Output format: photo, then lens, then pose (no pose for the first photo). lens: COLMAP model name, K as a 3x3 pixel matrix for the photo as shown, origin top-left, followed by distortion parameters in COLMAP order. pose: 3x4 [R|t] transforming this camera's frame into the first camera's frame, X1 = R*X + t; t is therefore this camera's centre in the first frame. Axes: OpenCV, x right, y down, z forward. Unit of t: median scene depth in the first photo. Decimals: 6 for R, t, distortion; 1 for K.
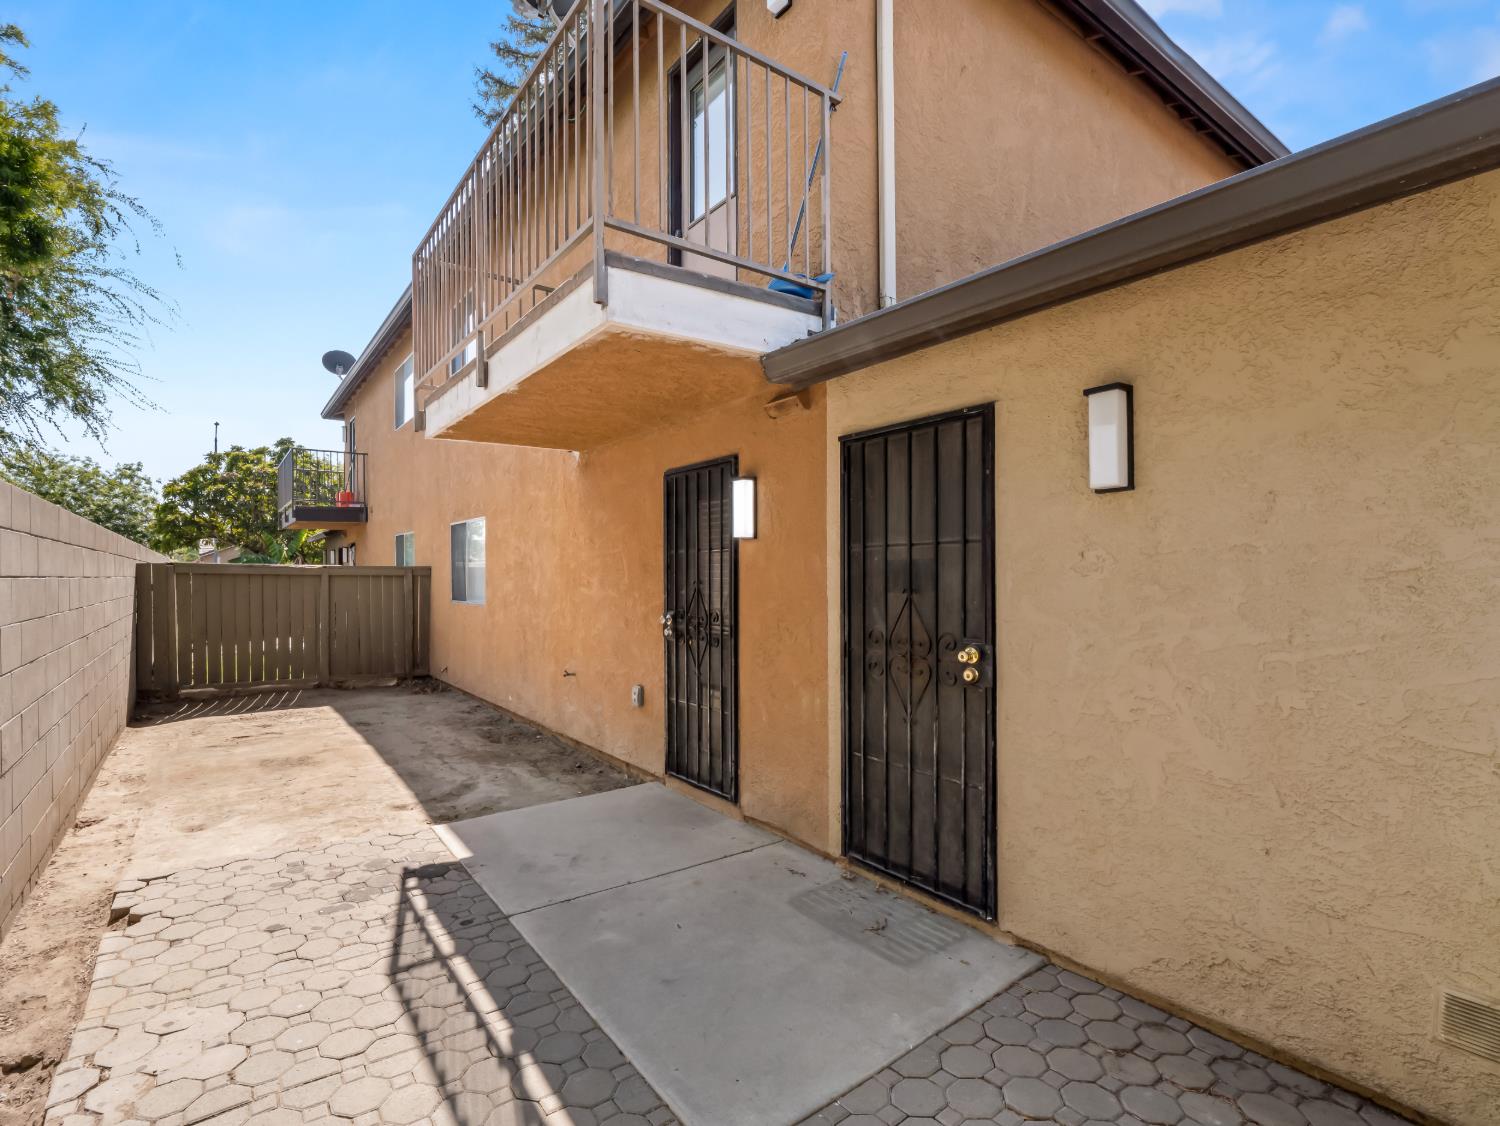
lens RADIAL K [[735.1, 0, 756.1], [0, 735.1, 584.5], [0, 0, 1]] dist [-0.007945, -0.004787]
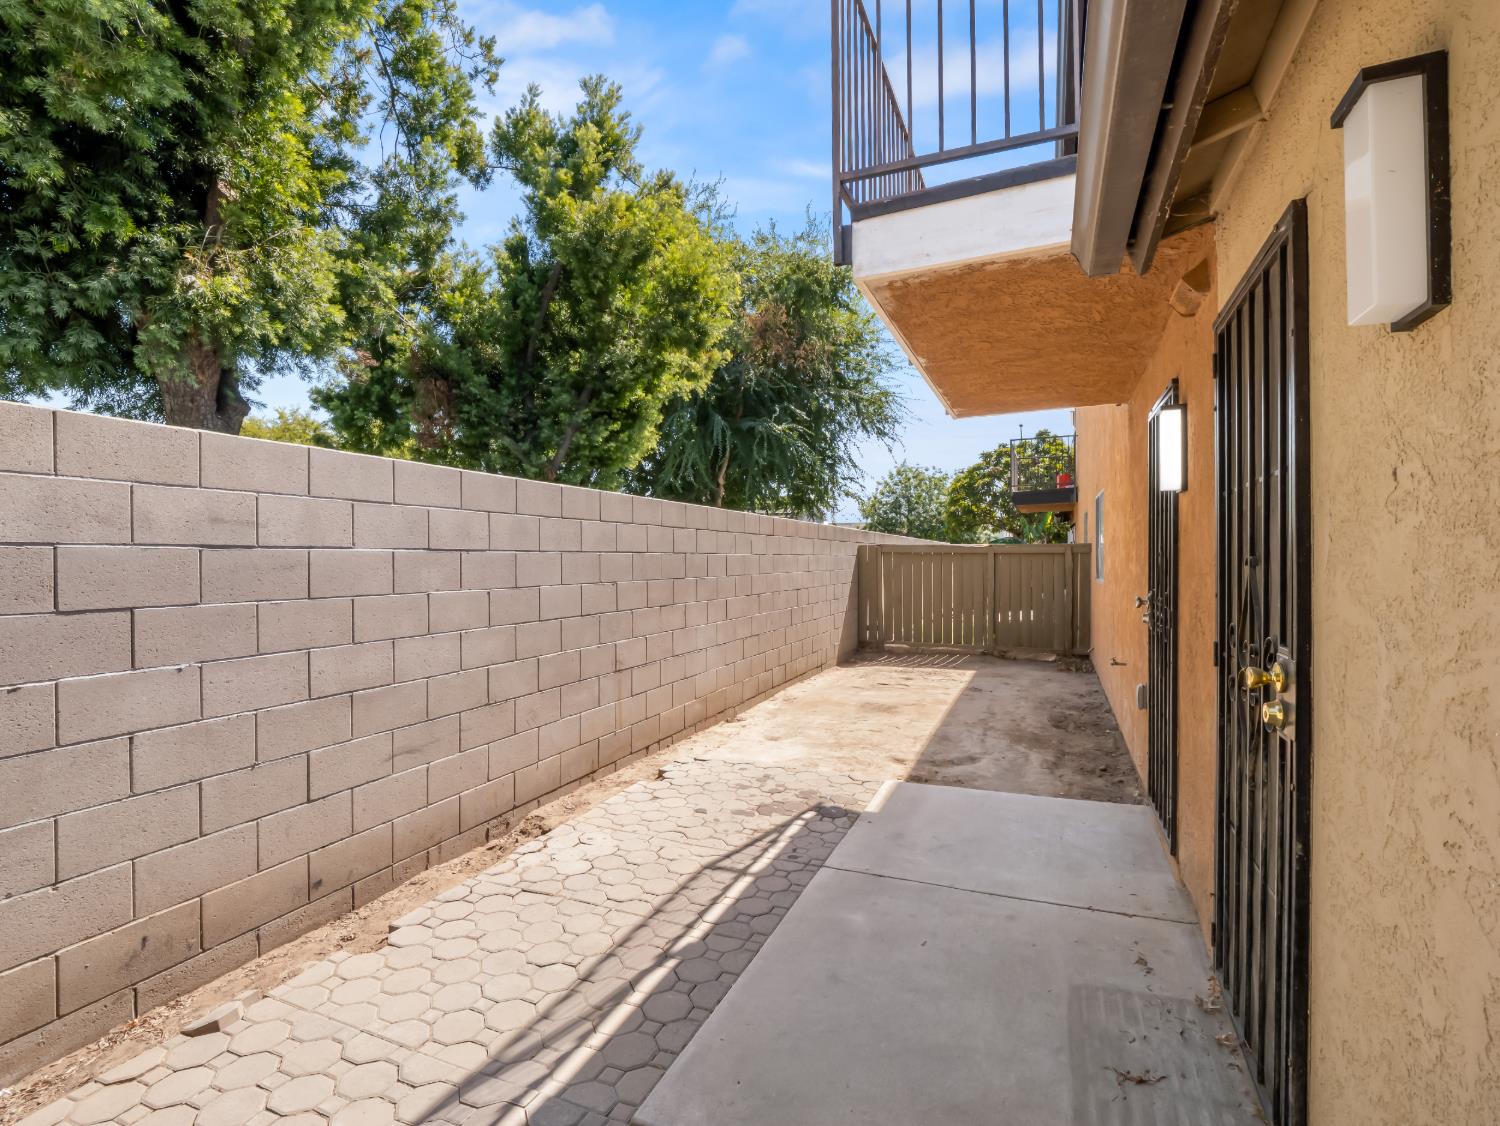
lens RADIAL K [[735.1, 0, 745.3], [0, 735.1, 569.0], [0, 0, 1]] dist [-0.007945, -0.004787]
pose [[0.514292, 0.010196, -0.857554, 0.439137], [-0.005873, 0.999948, 0.008367, 0.011211], [0.857595, 0.000733, 0.514325, 0.304547]]
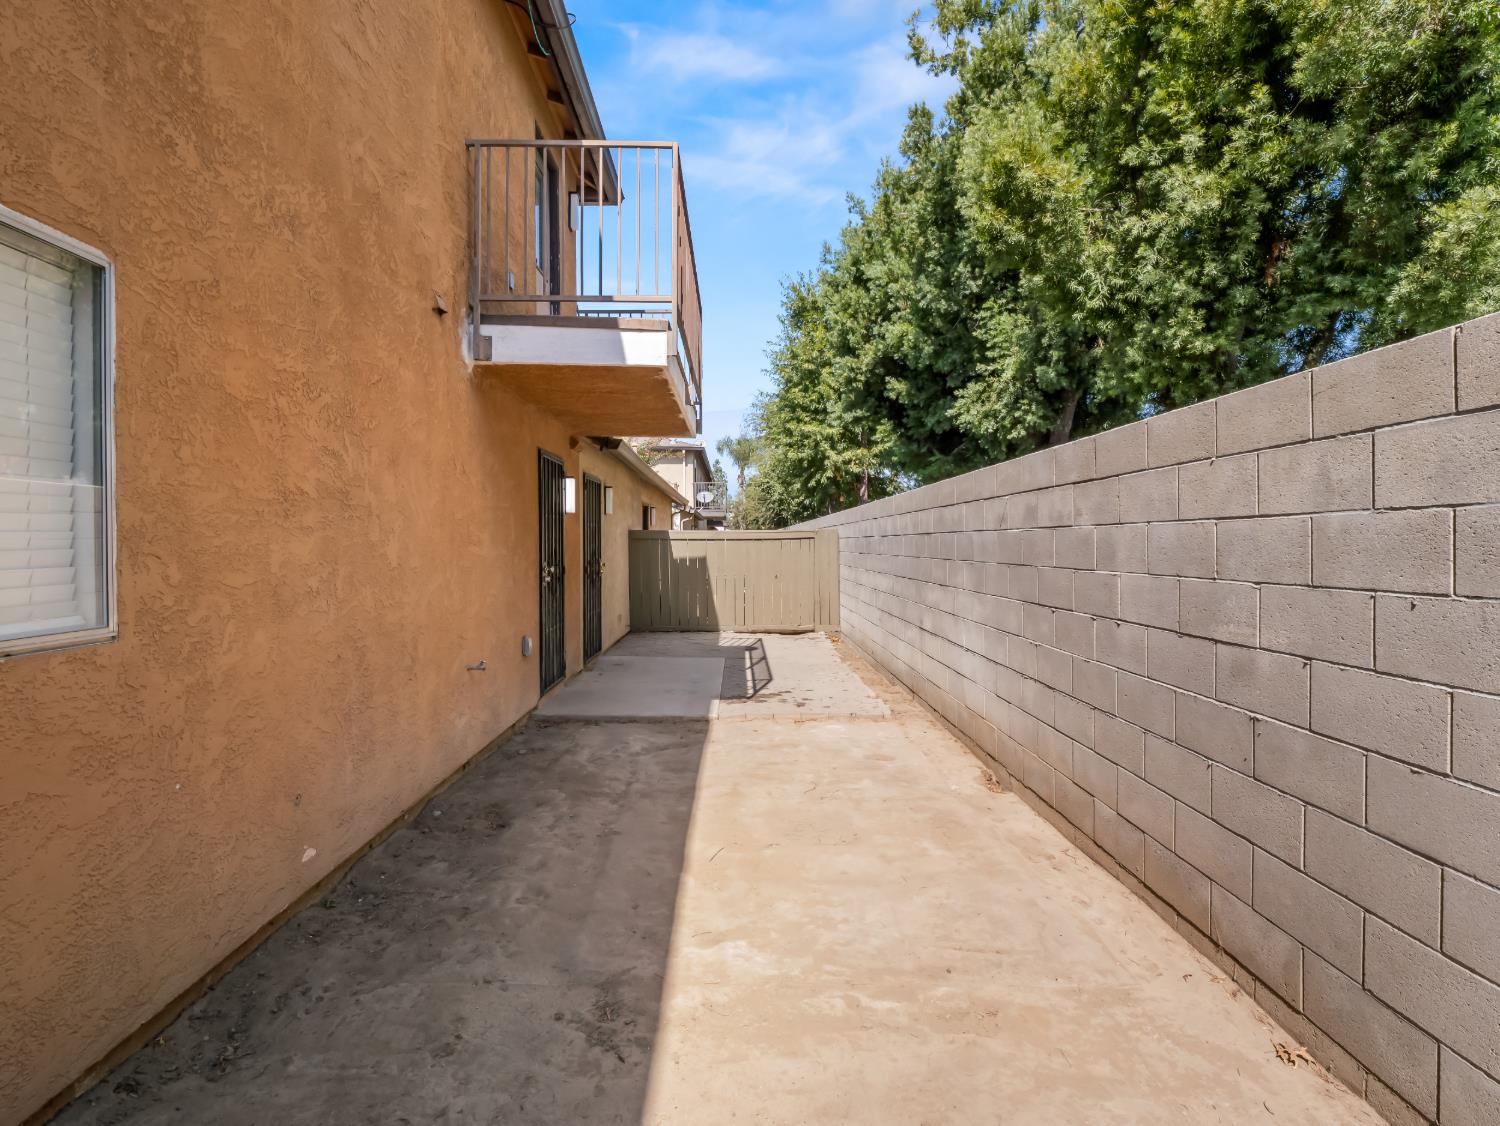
lens RADIAL K [[735.1, 0, 753.9], [0, 735.1, 557.7], [0, 0, 1]] dist [-0.007945, -0.004787]
pose [[-0.814435, -0.013350, 0.580101, -1.509818], [0.003771, 0.999592, 0.028298, -0.007256], [-0.580242, 0.025234, -0.814053, 2.418041]]
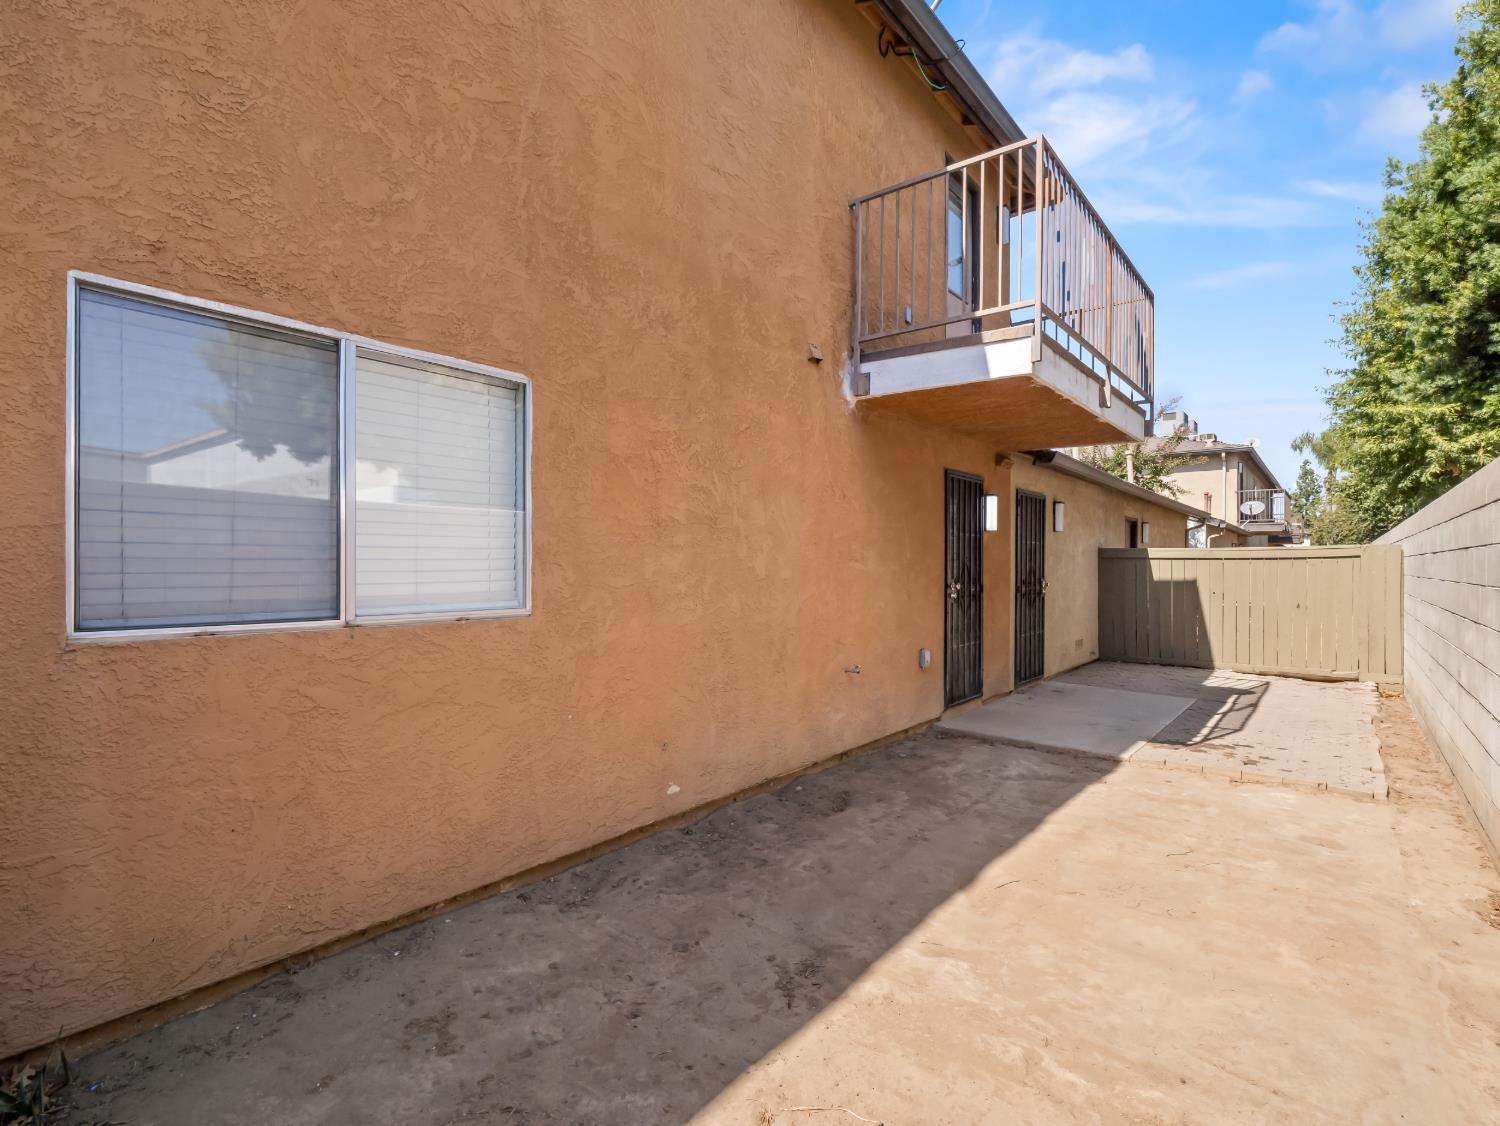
lens RADIAL K [[735.1, 0, 729.5], [0, 735.1, 578.4], [0, 0, 1]] dist [-0.007945, -0.004787]
pose [[-0.231563, -0.022378, 0.972562, -1.702482], [0.005268, 0.999692, 0.024256, 0.001810], [-0.972806, 0.010740, -0.231374, 2.233585]]
